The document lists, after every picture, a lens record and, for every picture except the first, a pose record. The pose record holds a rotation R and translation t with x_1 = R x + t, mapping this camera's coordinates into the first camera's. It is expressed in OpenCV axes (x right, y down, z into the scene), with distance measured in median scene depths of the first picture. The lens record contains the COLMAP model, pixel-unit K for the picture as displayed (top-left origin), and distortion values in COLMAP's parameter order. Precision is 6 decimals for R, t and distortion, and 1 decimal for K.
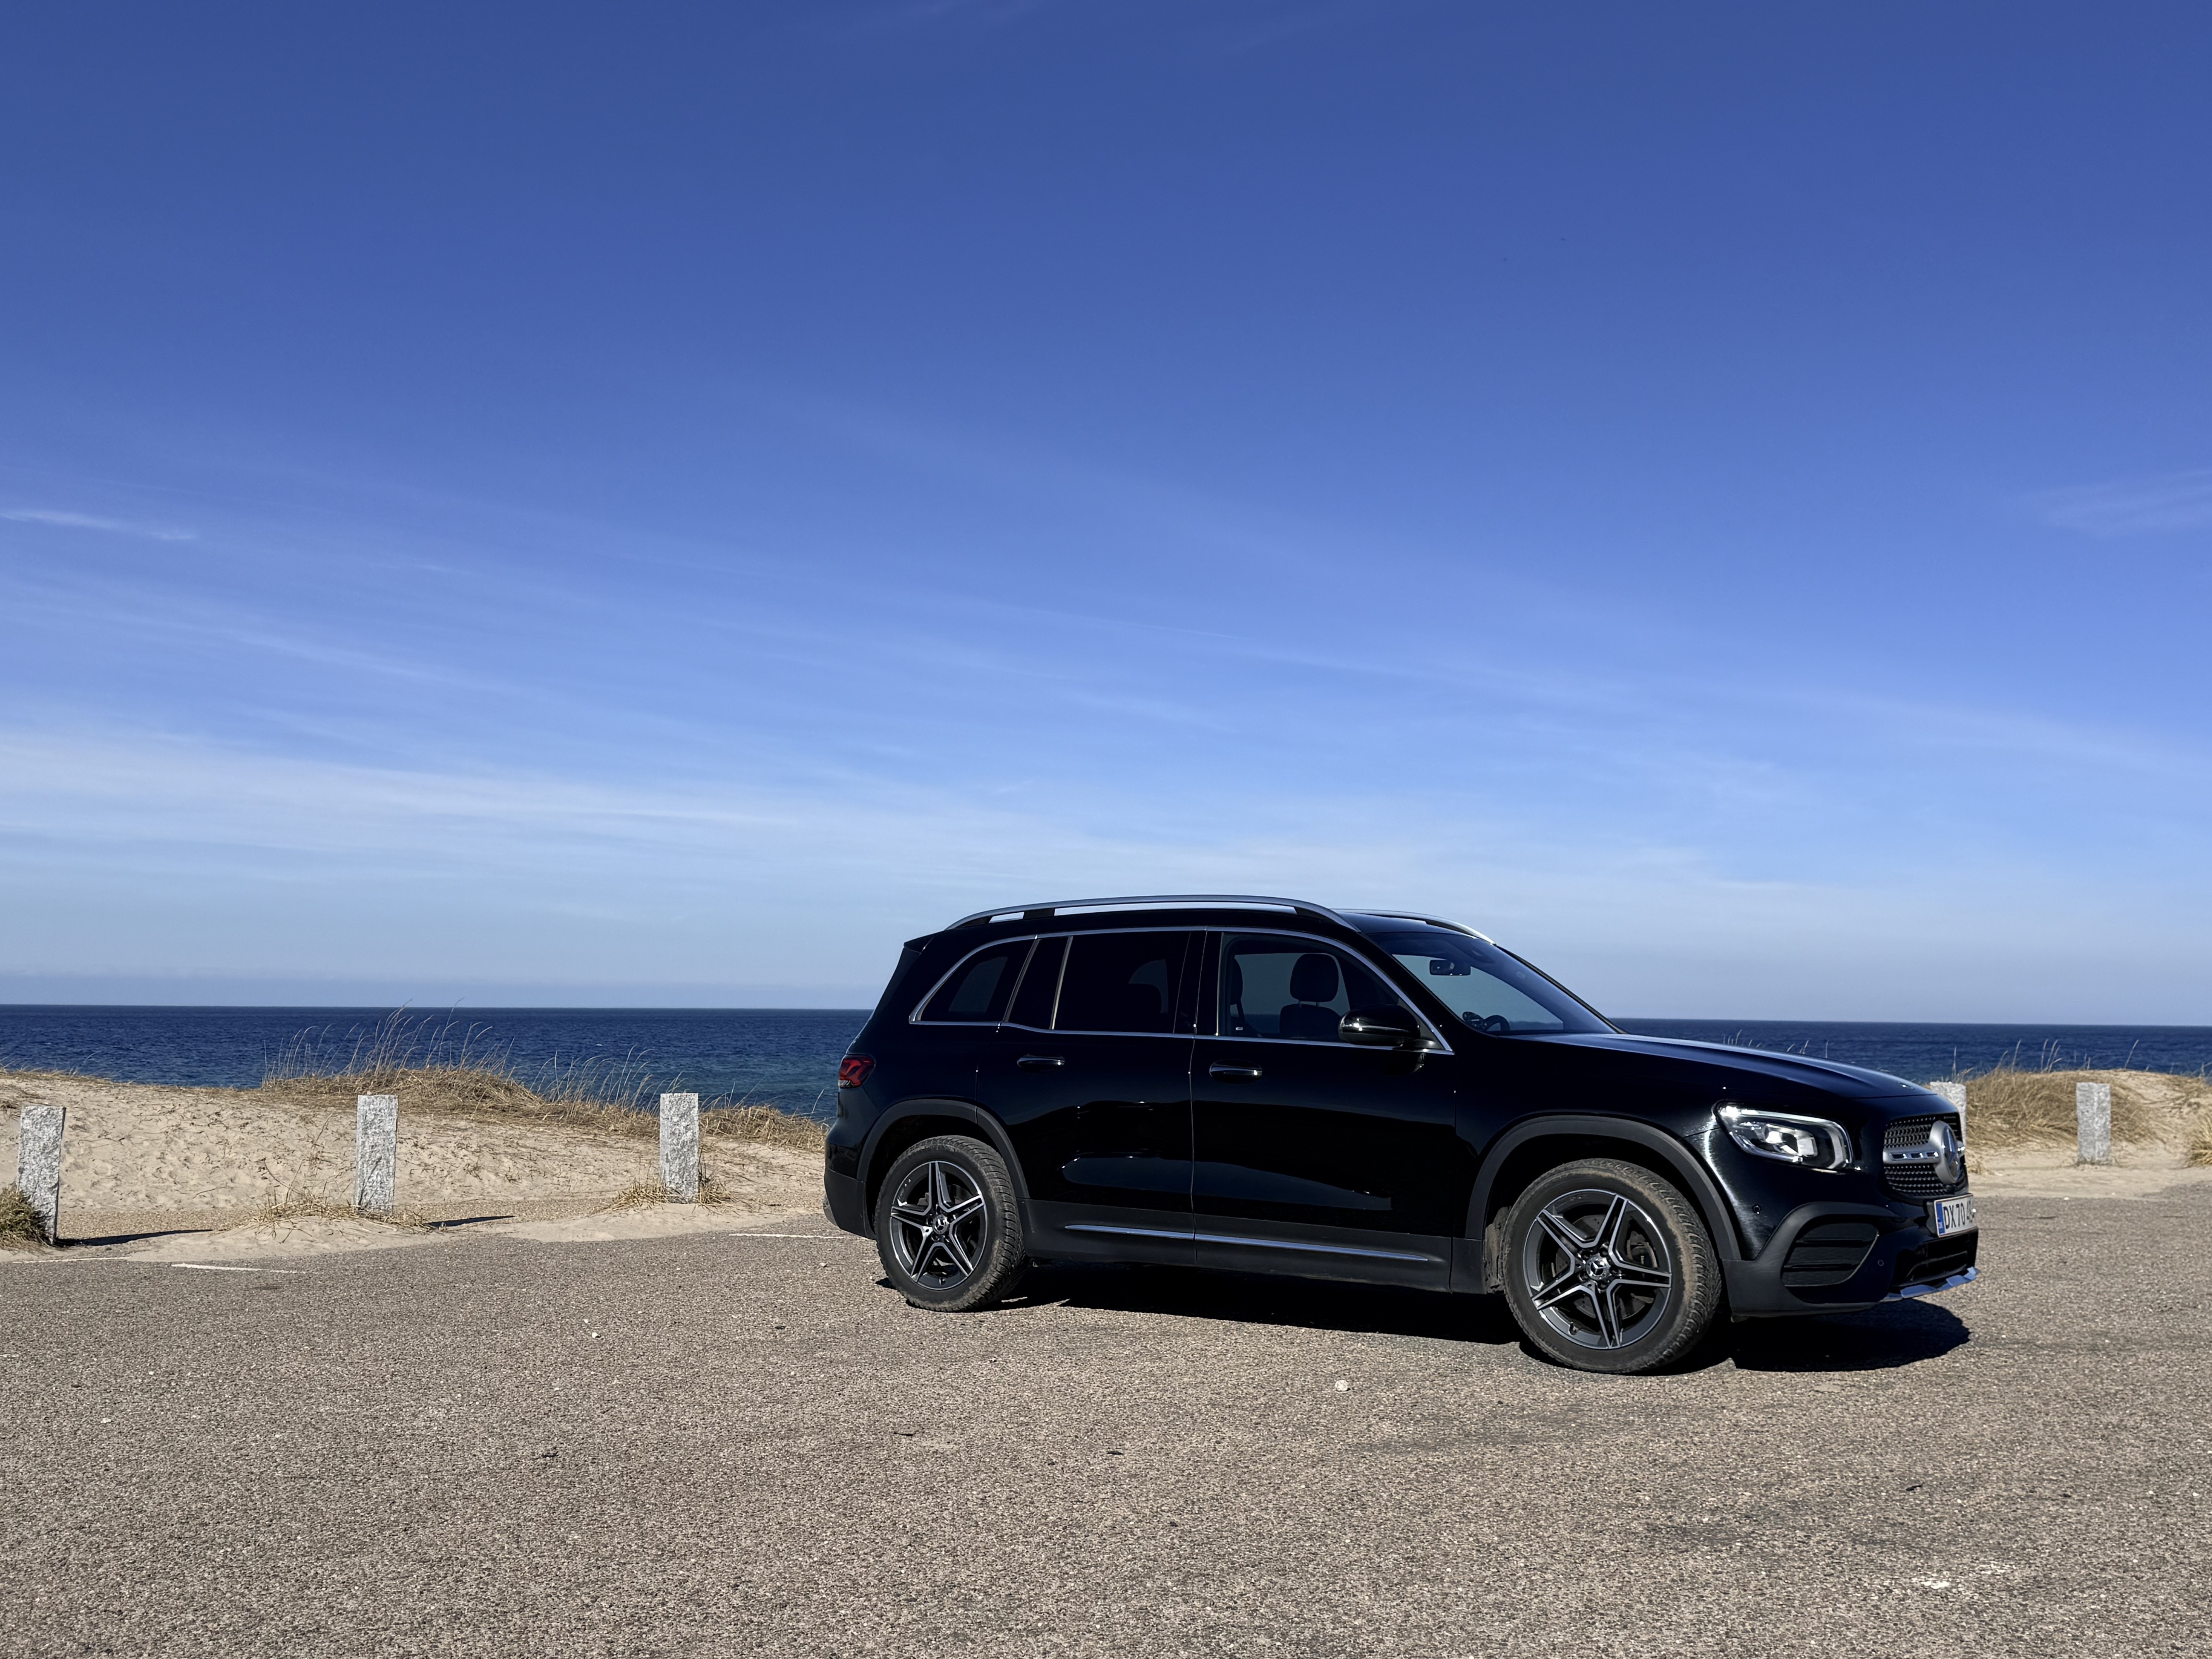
lens RADIAL K [[2083.5, 0, 1106.0], [0, 2083.5, 829.5], [0, 0, 1]] dist [0.158571, -0.266009]
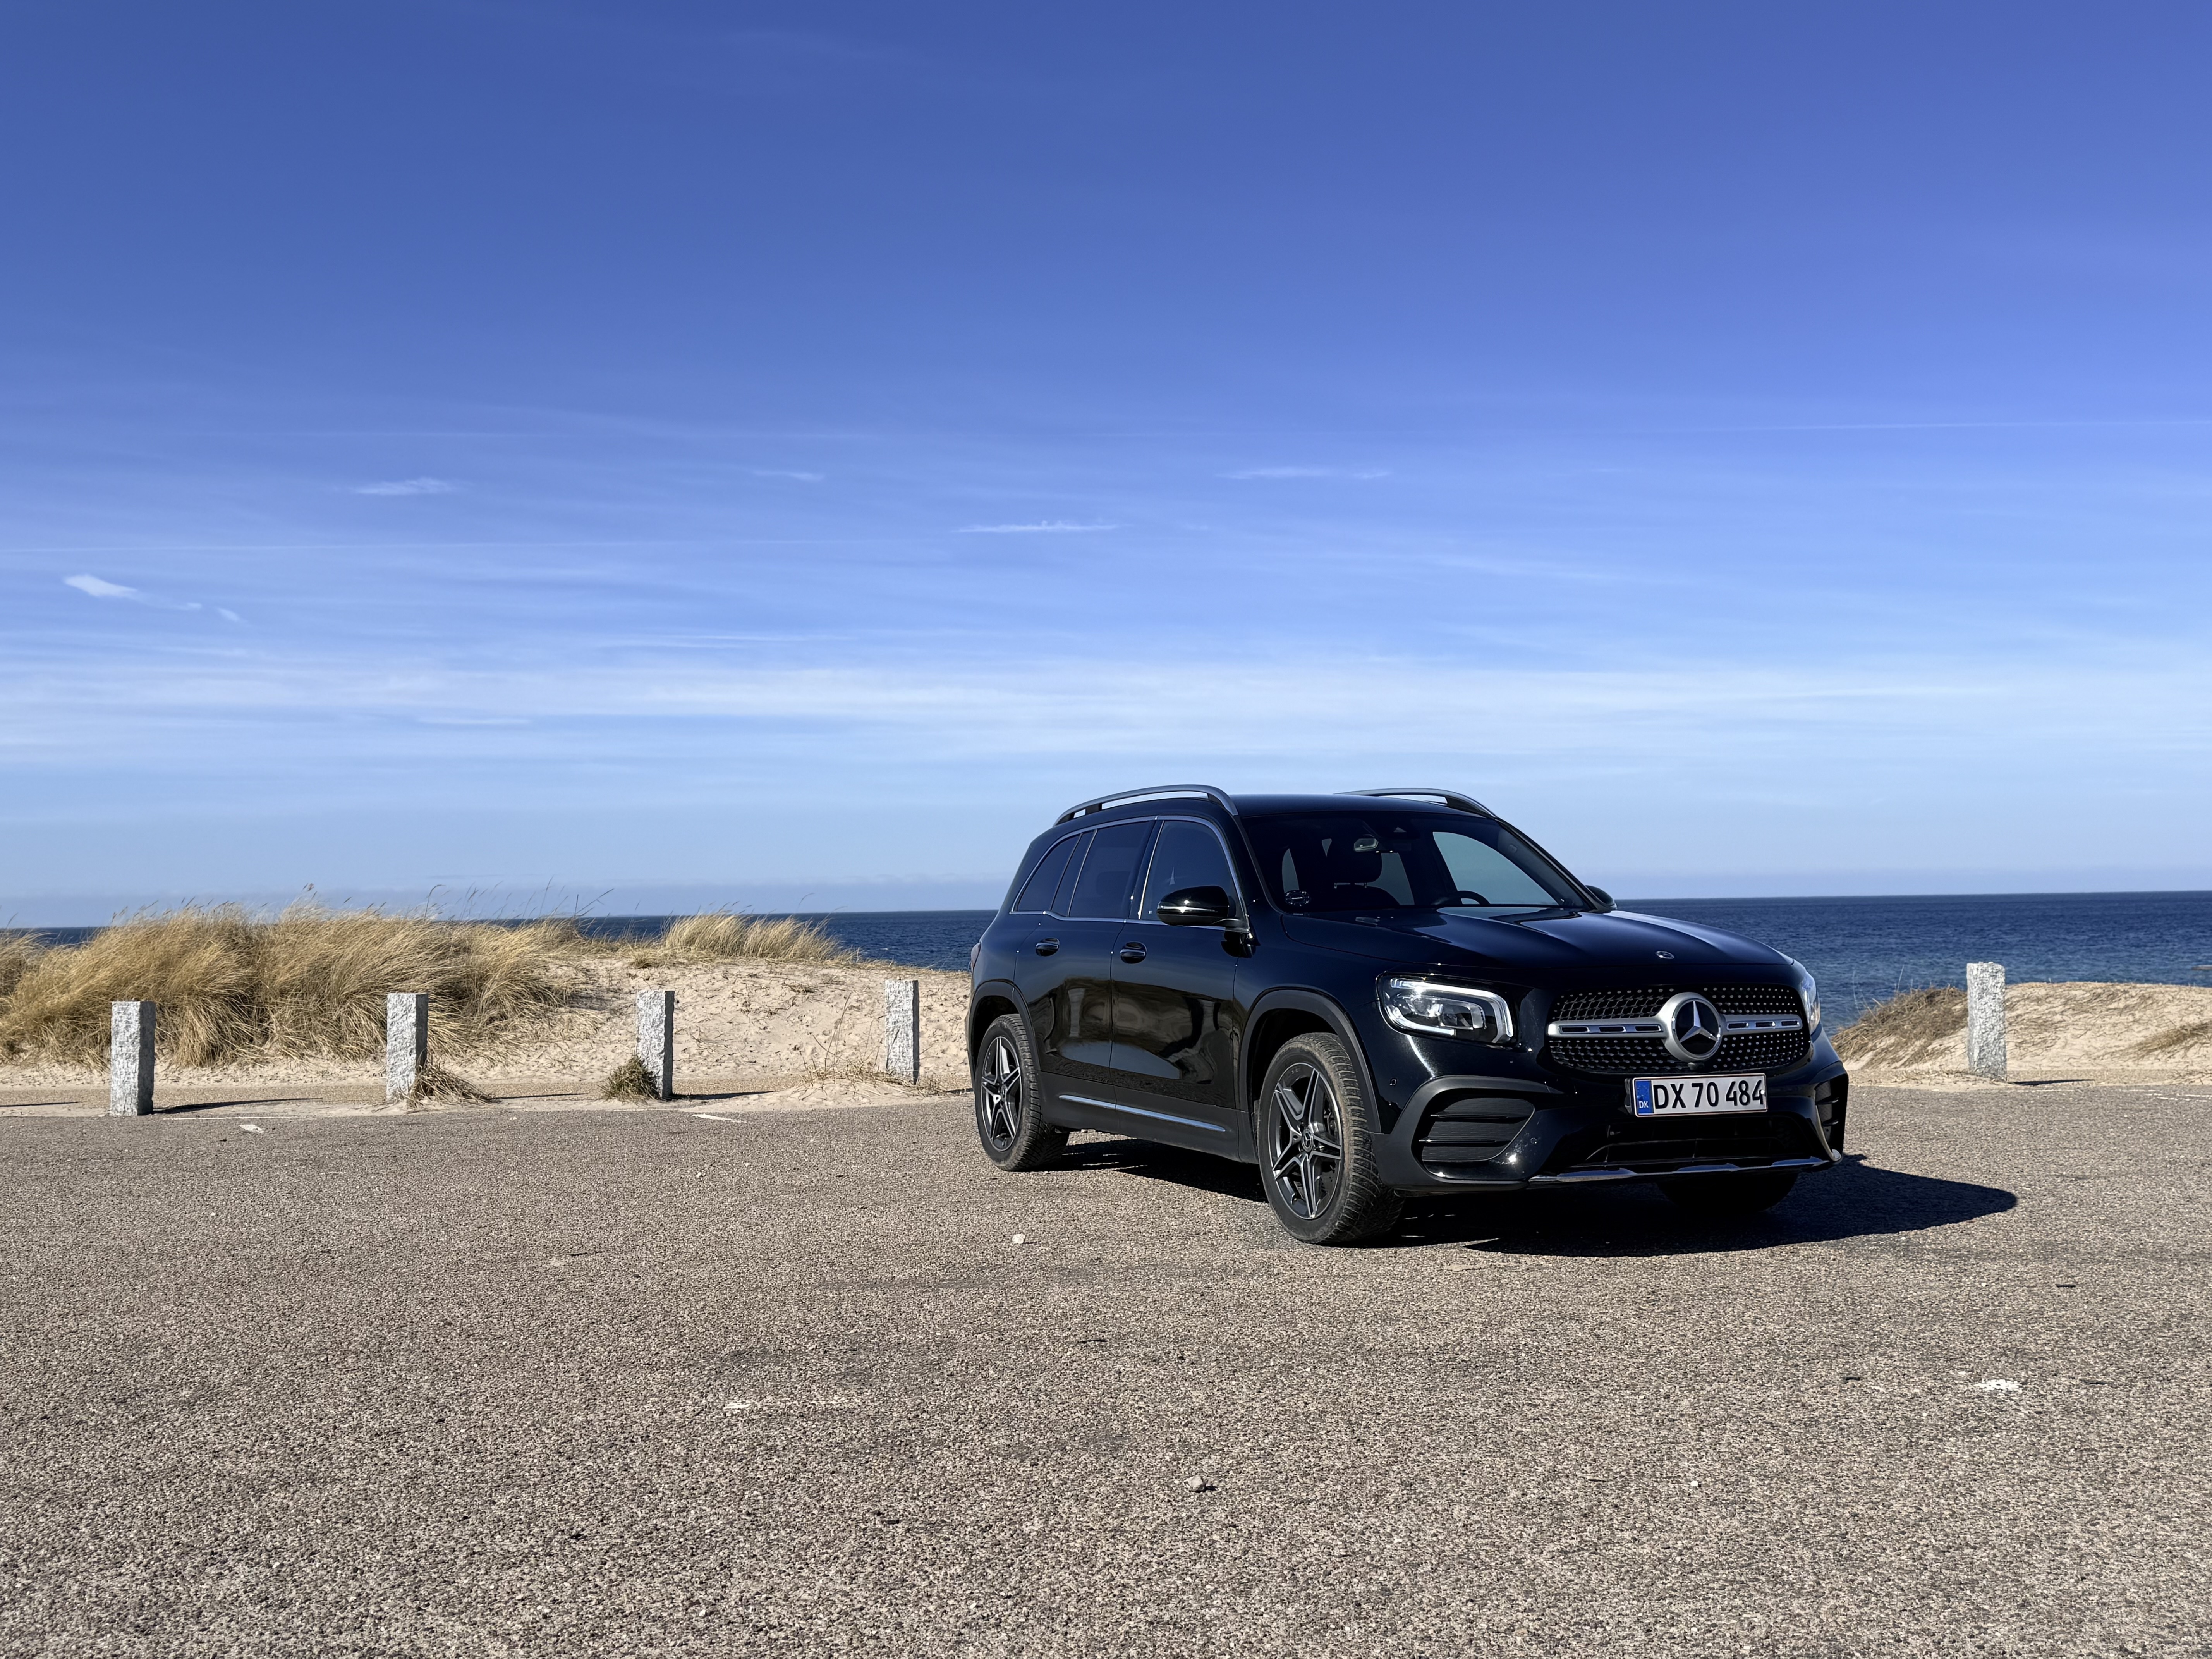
lens RADIAL K [[2083.5, 0, 1106.0], [0, 2083.5, 829.5], [0, 0, 1]] dist [0.158571, -0.266009]
pose [[0.852004, -0.046959, -0.521426, 0.534567], [0.074105, 0.996759, 0.031319, 0.016926], [0.518265, -0.065324, 0.852722, 0.084889]]
